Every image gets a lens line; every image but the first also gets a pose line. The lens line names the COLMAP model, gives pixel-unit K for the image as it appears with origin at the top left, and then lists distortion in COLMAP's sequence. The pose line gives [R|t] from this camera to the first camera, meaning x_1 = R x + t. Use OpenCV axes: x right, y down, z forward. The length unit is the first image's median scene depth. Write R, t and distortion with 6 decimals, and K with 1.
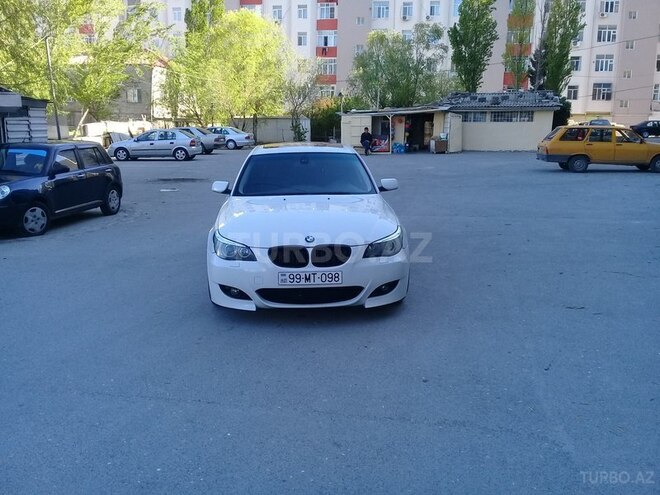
lens RADIAL K [[606.2, 0, 322.1], [0, 606.2, 247.0], [0, 0, 1]] dist [0.073388, -0.132567]
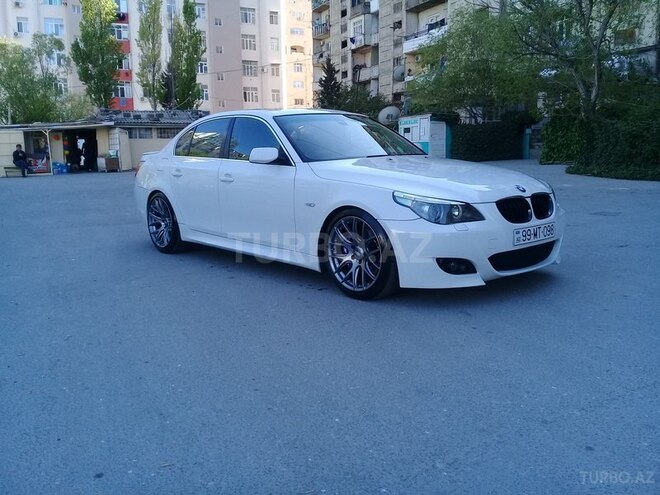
lens RADIAL K [[606.2, 0, 322.1], [0, 606.2, 247.0], [0, 0, 1]] dist [0.073388, -0.132567]
pose [[0.787882, -0.113916, 0.605199, -0.127410], [0.143540, 0.989644, -0.000588, 0.004725], [-0.598865, 0.087334, 0.796074, 0.085281]]
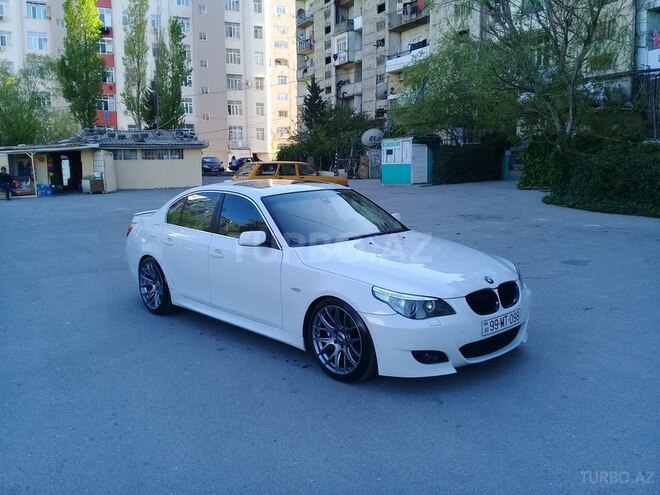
lens RADIAL K [[606.2, 0, 322.1], [0, 606.2, 247.0], [0, 0, 1]] dist [0.073388, -0.132567]
pose [[0.771491, -0.103686, 0.627735, -0.132443], [0.142135, 0.989784, -0.011198, -0.014731], [-0.620161, 0.097862, 0.778347, 0.074490]]
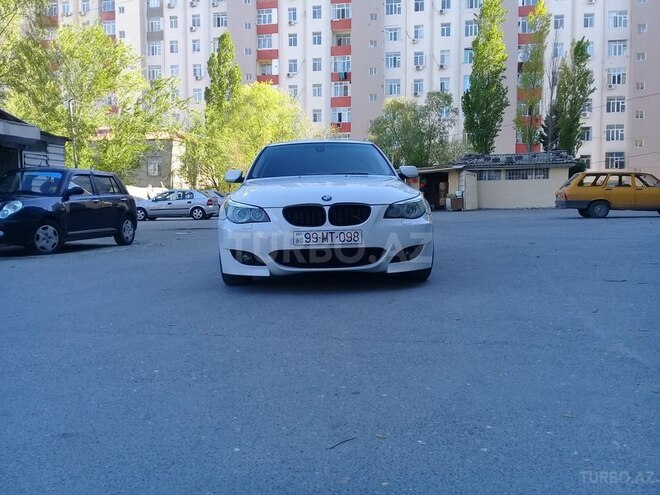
lens RADIAL K [[606.2, 0, 322.1], [0, 606.2, 247.0], [0, 0, 1]] dist [0.073388, -0.132567]
pose [[0.999570, -0.013338, -0.026116, -0.000687], [0.009872, 0.991646, -0.128611, 0.031014], [0.027613, 0.128298, 0.991351, 0.013025]]
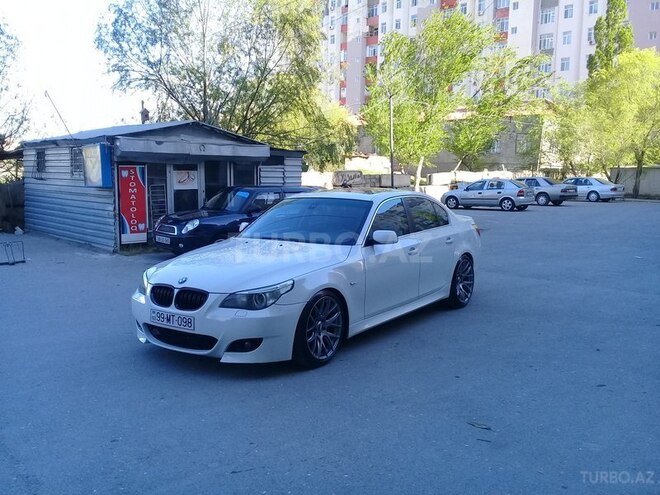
lens RADIAL K [[606.2, 0, 322.1], [0, 606.2, 247.0], [0, 0, 1]] dist [0.073388, -0.132567]
pose [[0.780031, 0.082021, -0.620342, 0.130095], [-0.132213, 0.990594, -0.035271, -0.010488], [0.611614, 0.109530, 0.783538, 0.060392]]
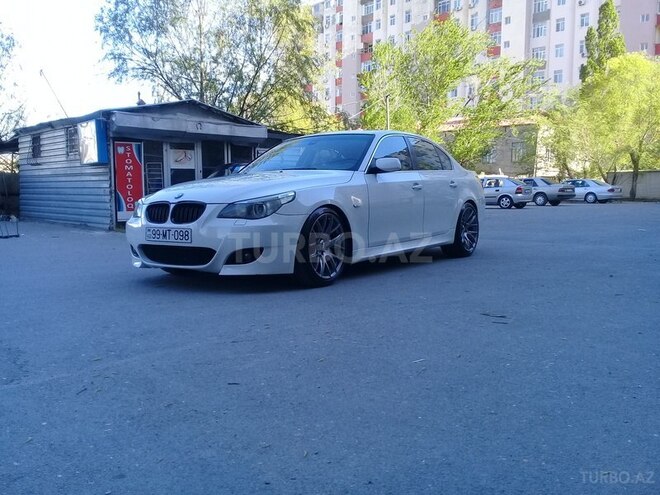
lens RADIAL K [[605.8, 0, 321.4], [0, 605.8, 245.5], [0, 0, 1]] dist [0.066060, -0.124939]
pose [[0.782825, 0.050027, -0.620227, 0.126679], [-0.119922, 0.990206, -0.071491, 0.017824], [0.610576, 0.130344, 0.781158, 0.068423]]
